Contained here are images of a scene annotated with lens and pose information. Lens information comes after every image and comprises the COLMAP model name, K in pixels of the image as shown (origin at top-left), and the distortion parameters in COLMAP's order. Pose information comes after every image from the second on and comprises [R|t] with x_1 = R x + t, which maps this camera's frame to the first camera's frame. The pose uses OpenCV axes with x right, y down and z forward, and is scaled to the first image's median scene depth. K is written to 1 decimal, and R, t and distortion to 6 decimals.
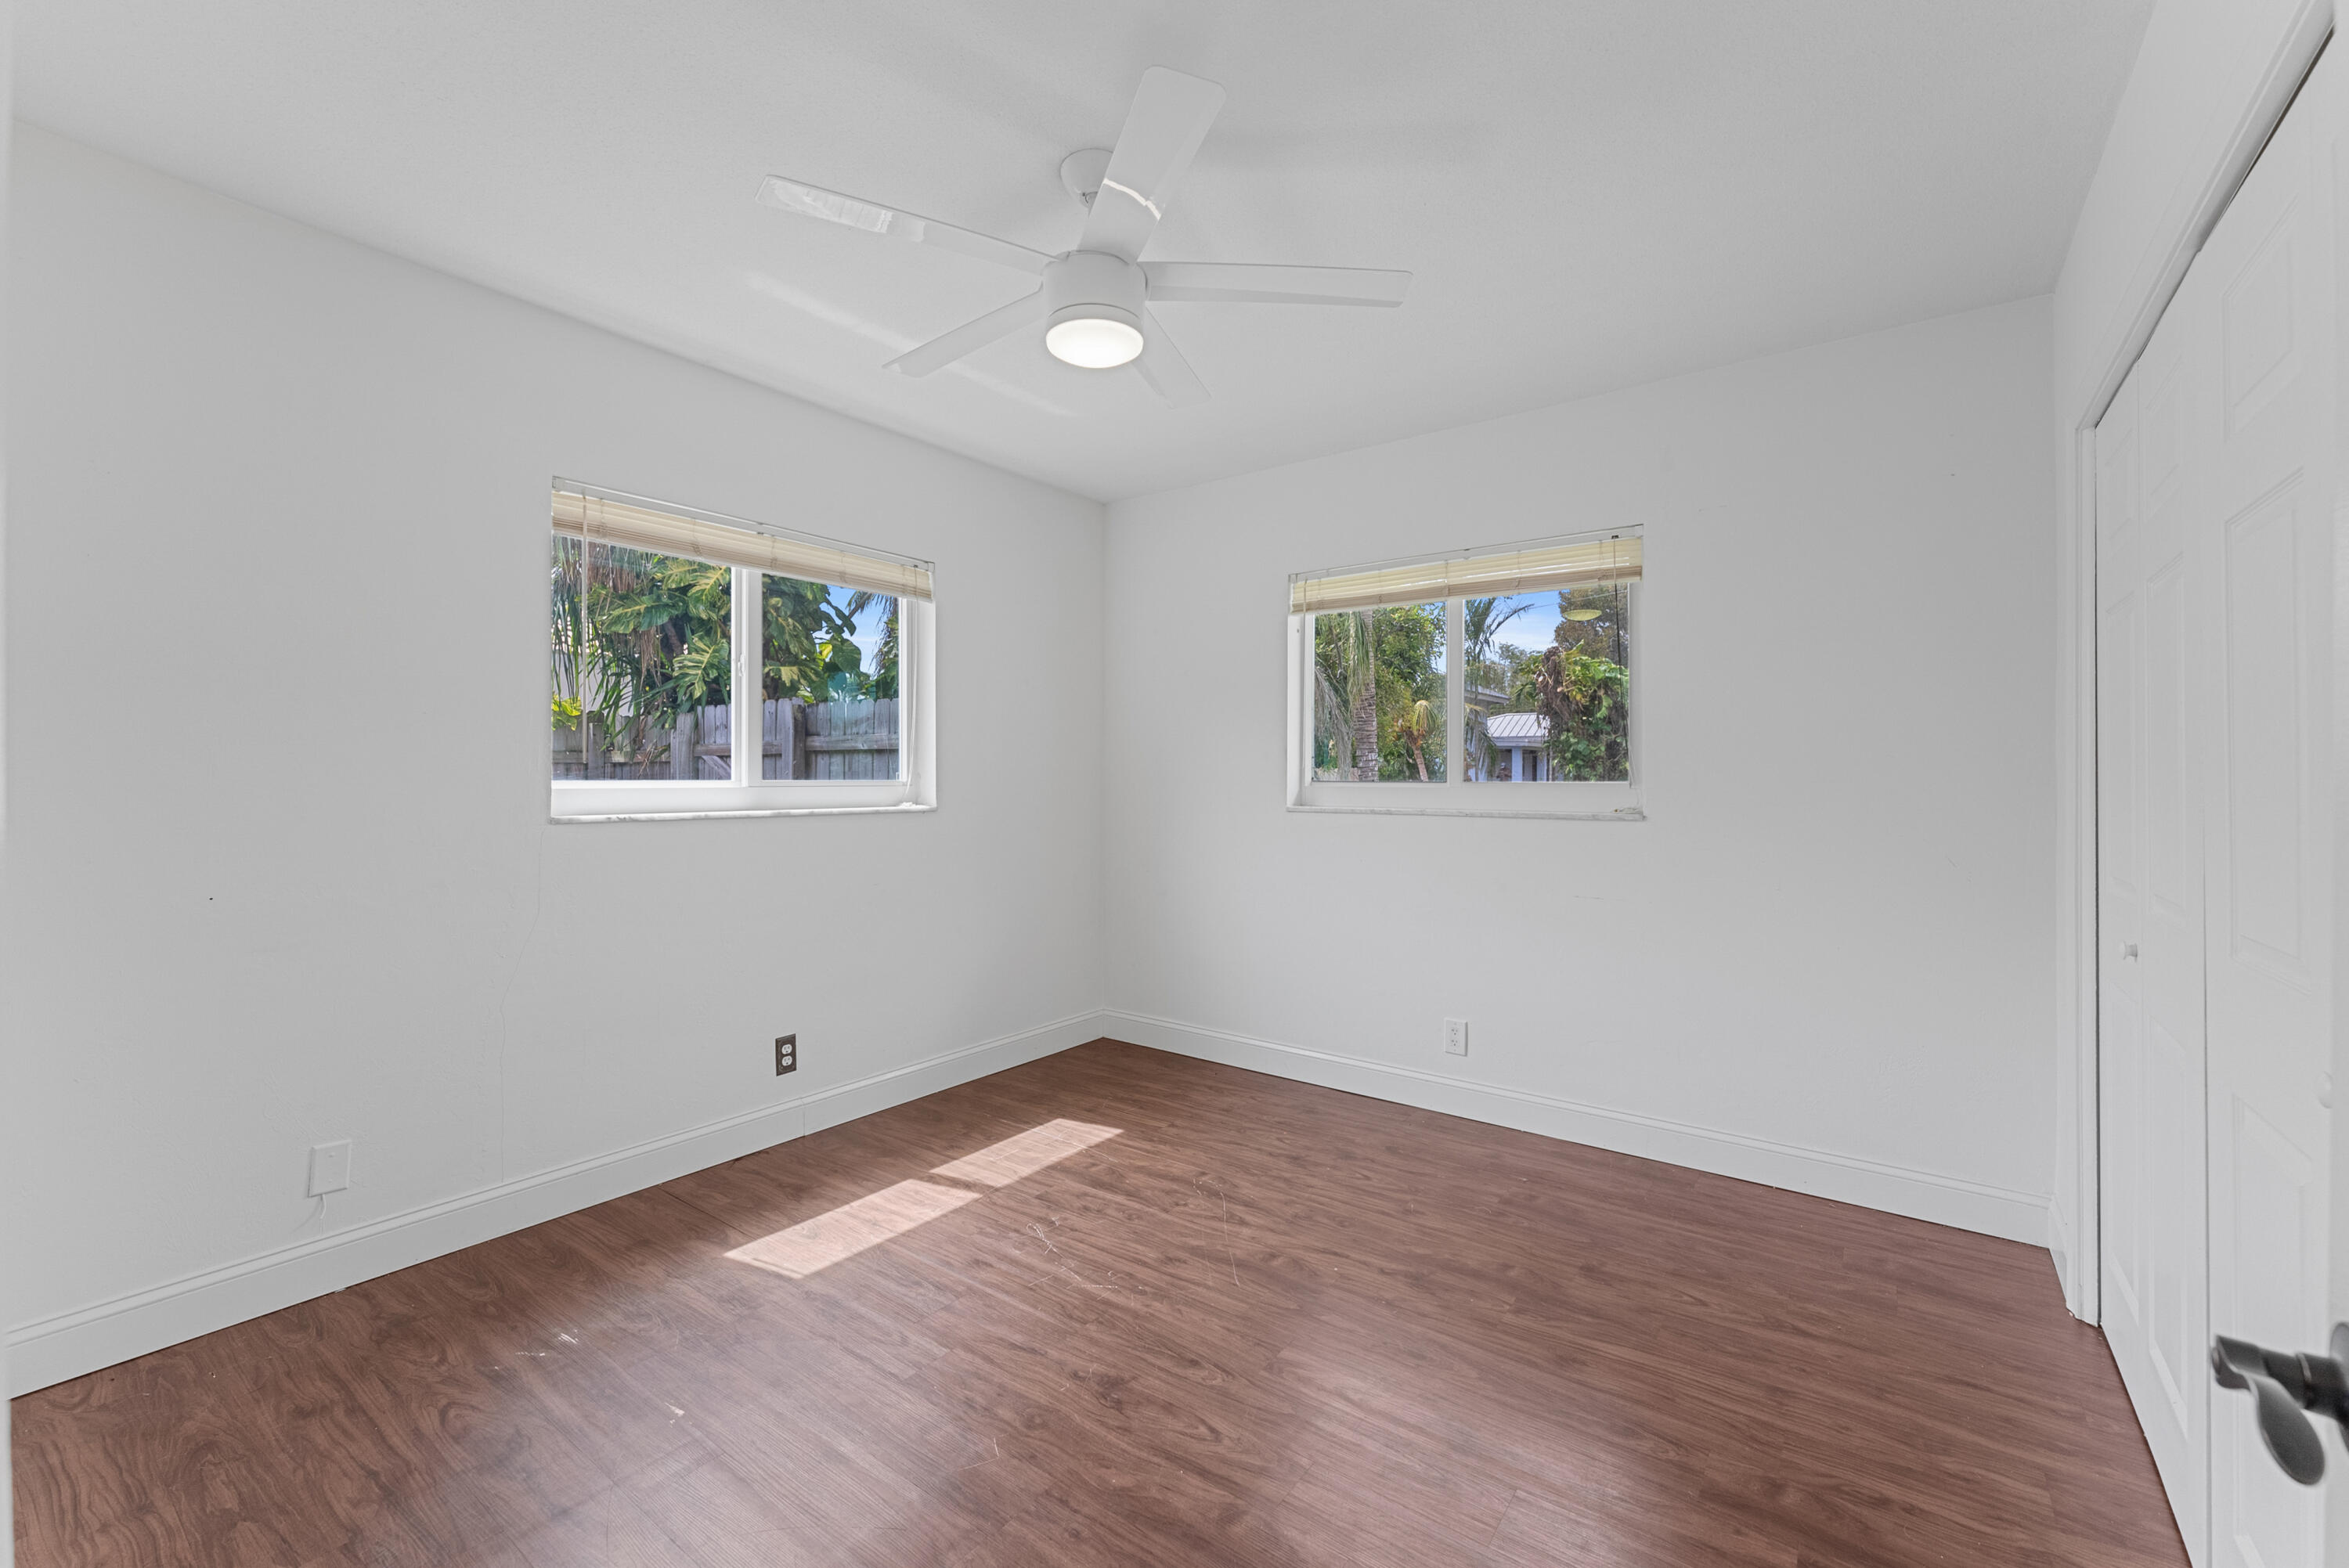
lens RADIAL K [[943.7, 0, 1174.5], [0, 943.7, 784.0], [0, 0, 1]] dist [-0.001024, -0.000064]
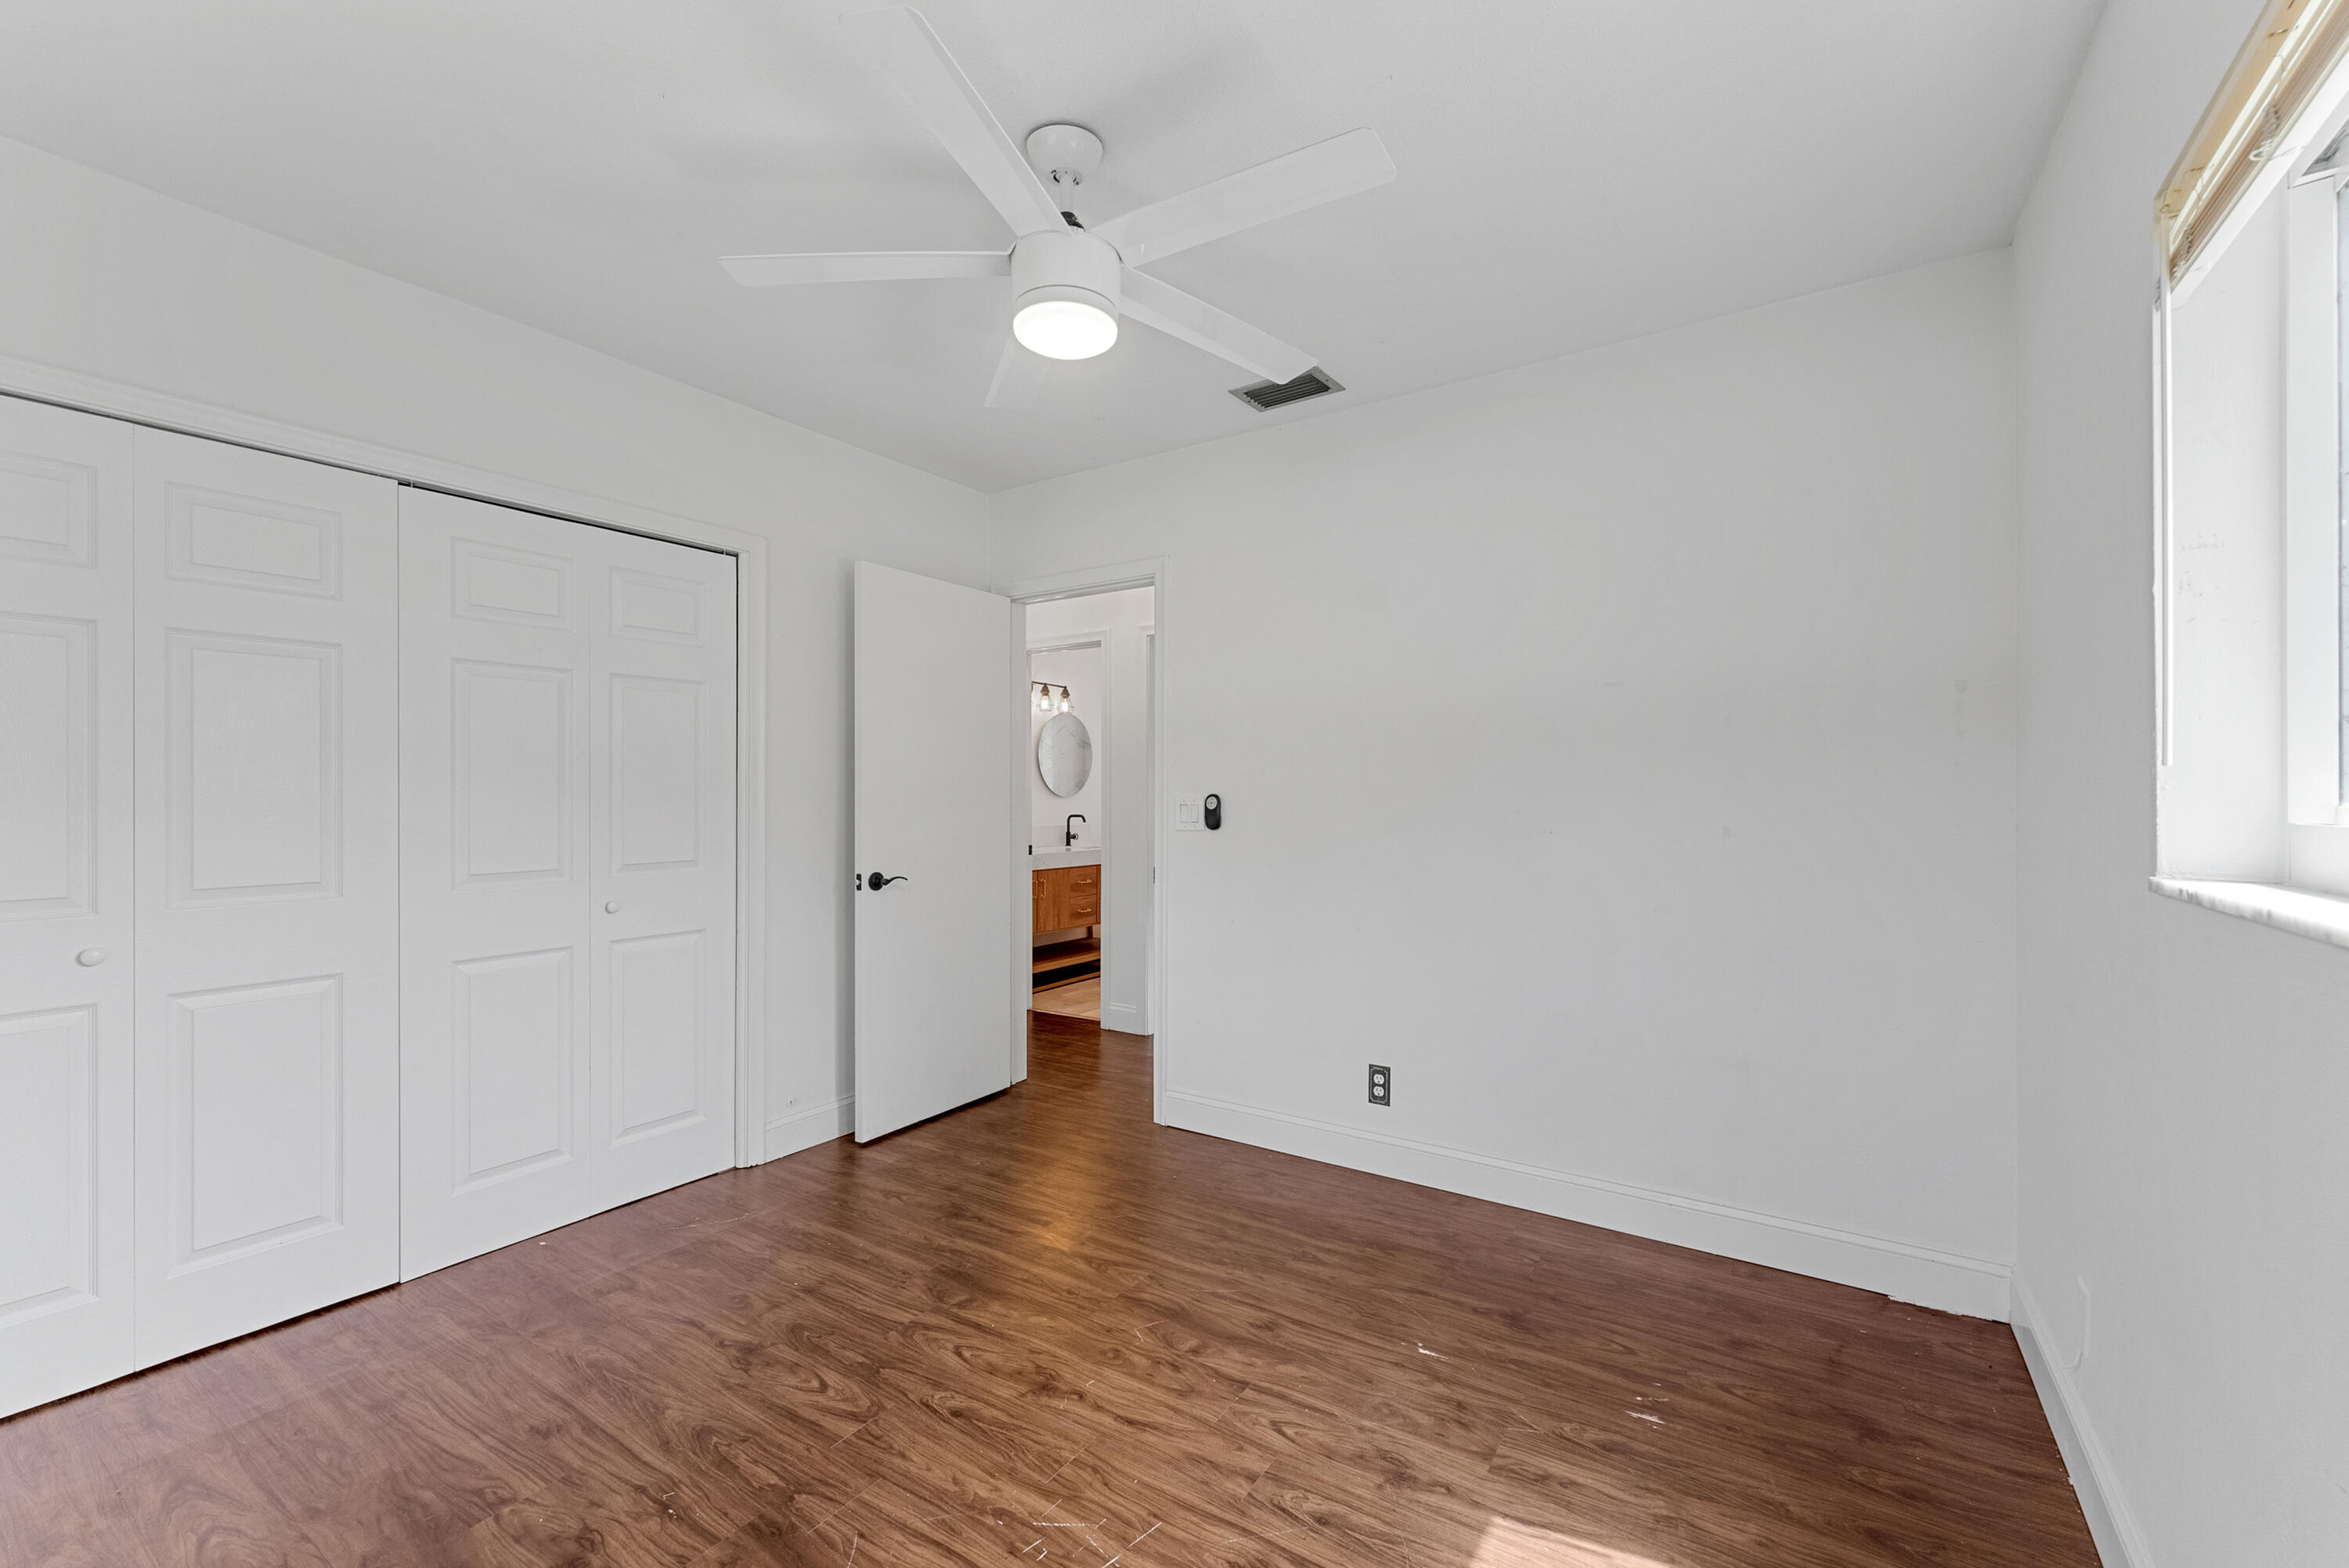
lens RADIAL K [[943.7, 0, 1174.5], [0, 943.7, 784.0], [0, 0, 1]] dist [-0.001024, -0.000064]
pose [[-0.998316, -0.003474, -0.057900, -0.137771], [-0.002702, 0.999906, -0.013409, -0.008658], [0.057941, -0.013230, -0.998232, 1.929684]]
